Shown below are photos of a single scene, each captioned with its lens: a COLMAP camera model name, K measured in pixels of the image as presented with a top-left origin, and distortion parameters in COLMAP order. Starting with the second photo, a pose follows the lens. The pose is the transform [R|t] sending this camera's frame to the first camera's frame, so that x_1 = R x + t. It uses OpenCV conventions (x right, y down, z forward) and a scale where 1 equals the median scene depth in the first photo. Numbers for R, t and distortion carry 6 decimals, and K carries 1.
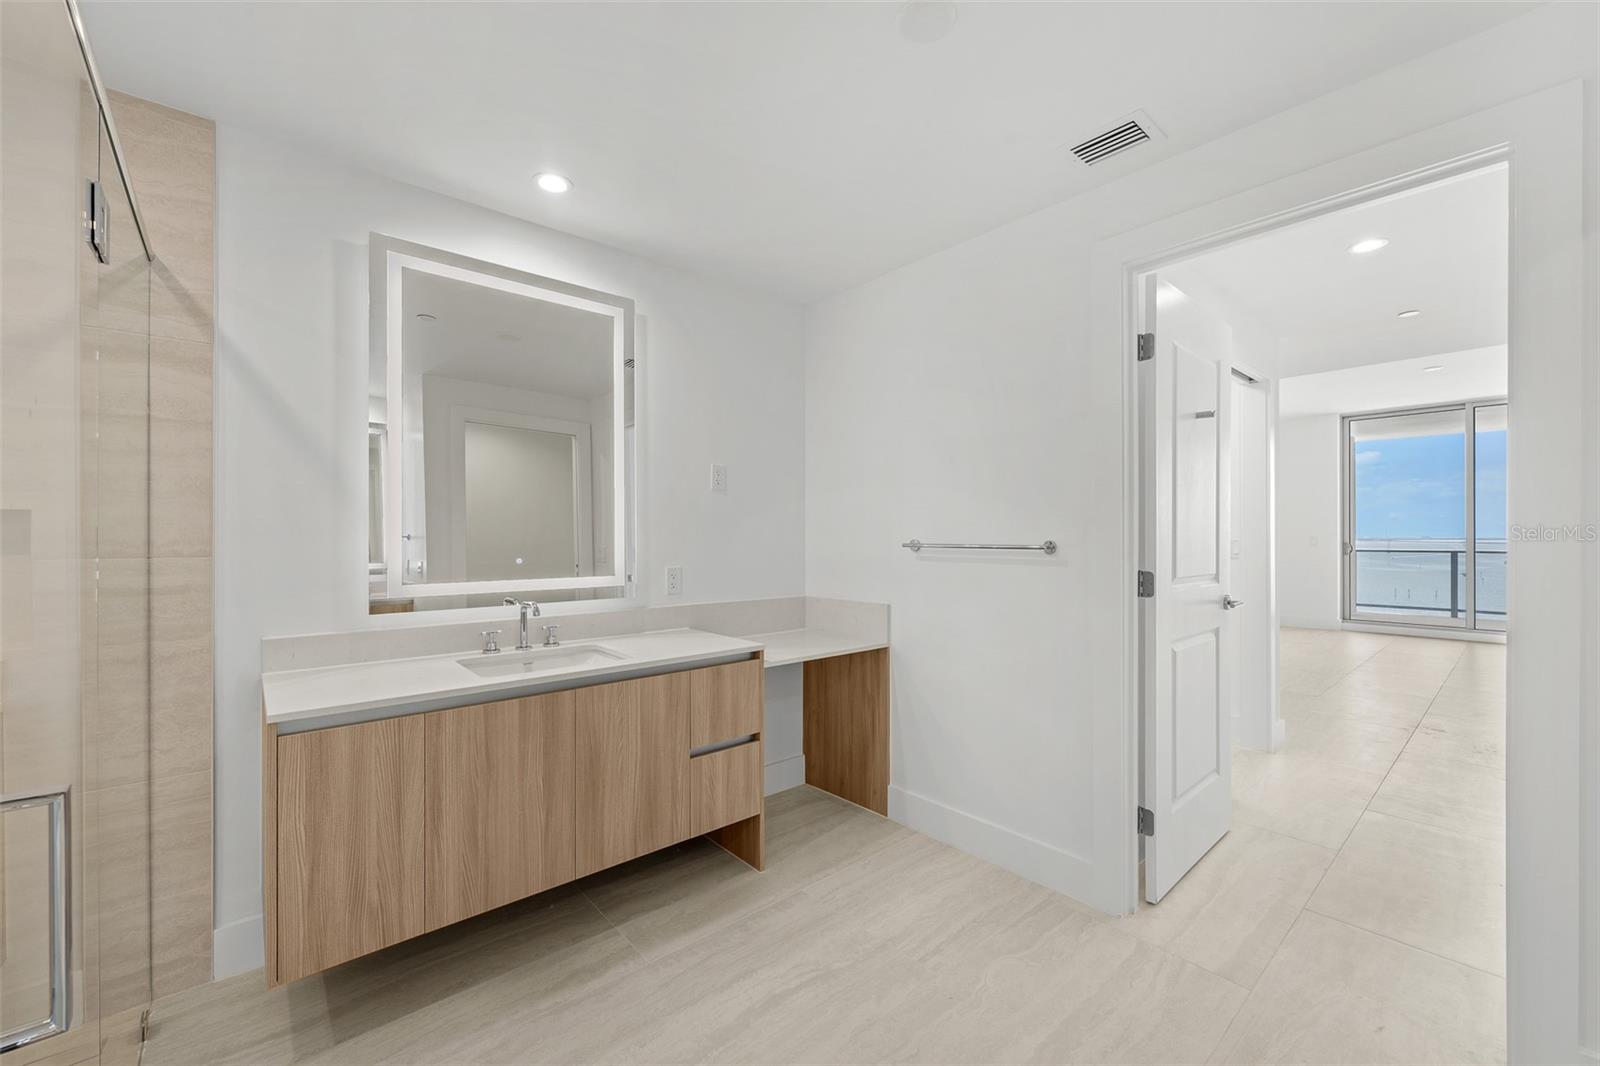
lens RADIAL K [[639.0, 0, 800.0], [0, 639.0, 533.0], [0, 0, 1]] dist [0.000101, -0.000004]
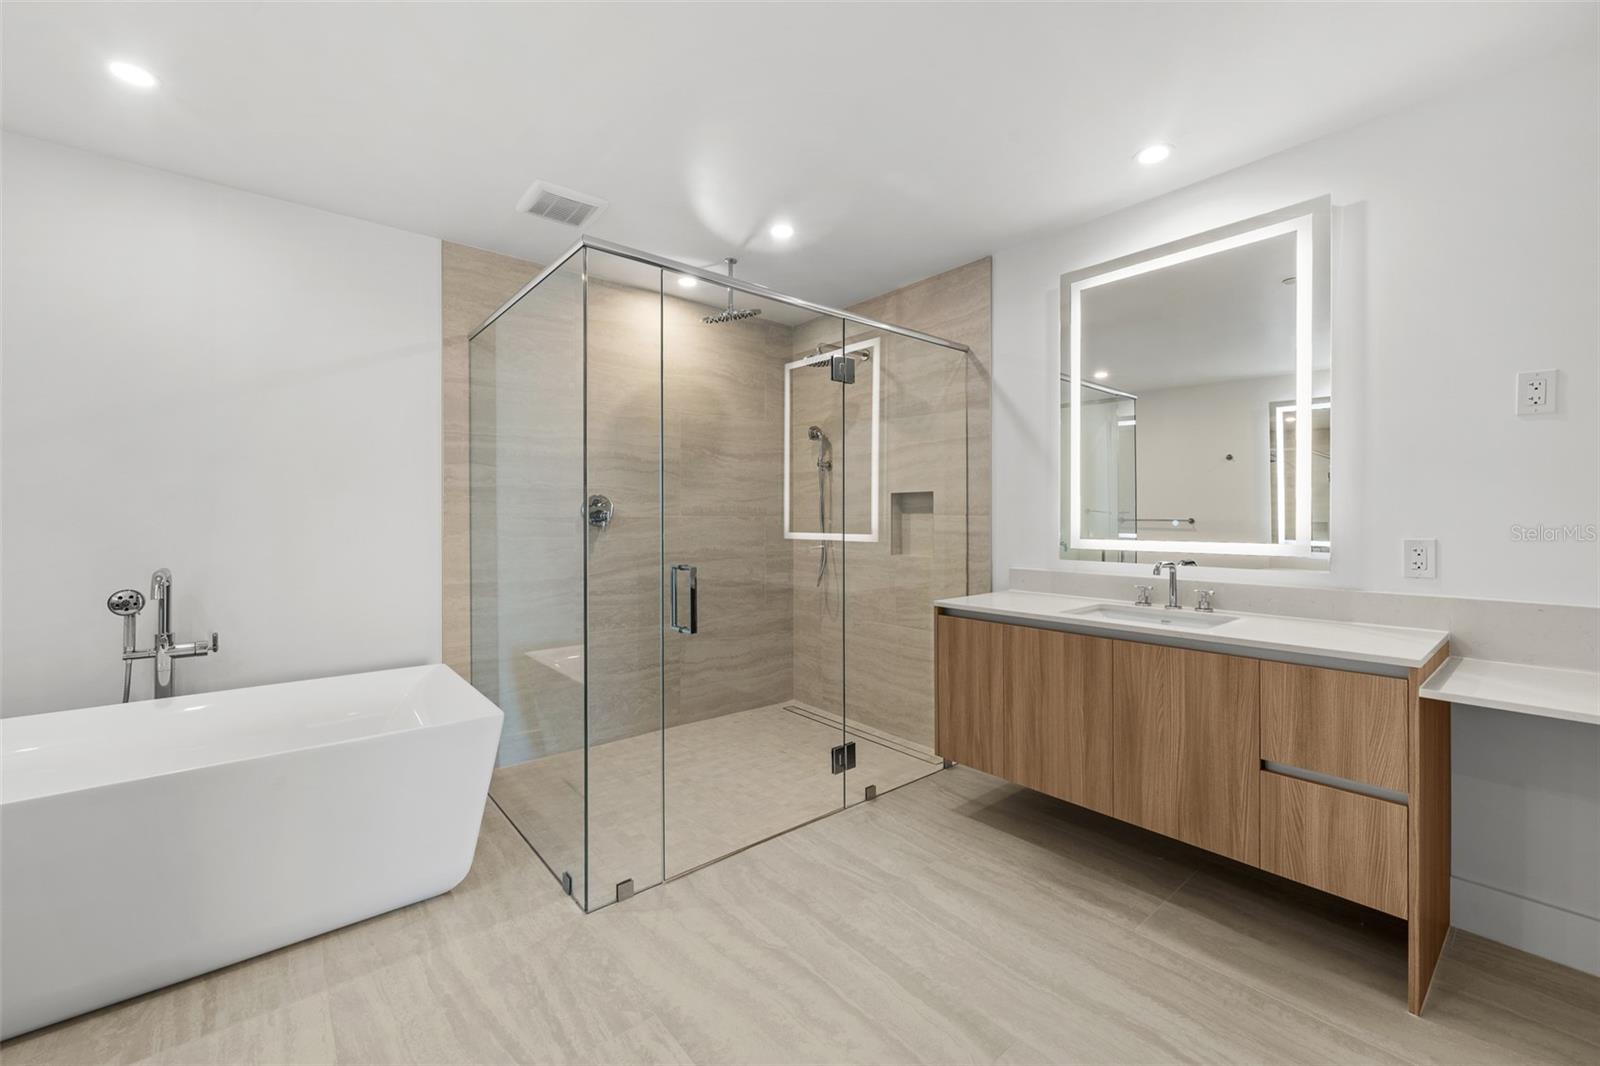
lens RADIAL K [[649.2, 0, 802.4], [0, 649.2, 513.7], [0, 0, 1]] dist [-0.000416, 0.000008]
pose [[-0.017719, -0.004506, -0.999833, 0.725933], [0.008581, 0.999952, -0.004659, 0.033628], [0.999806, -0.008663, -0.017680, 0.489646]]
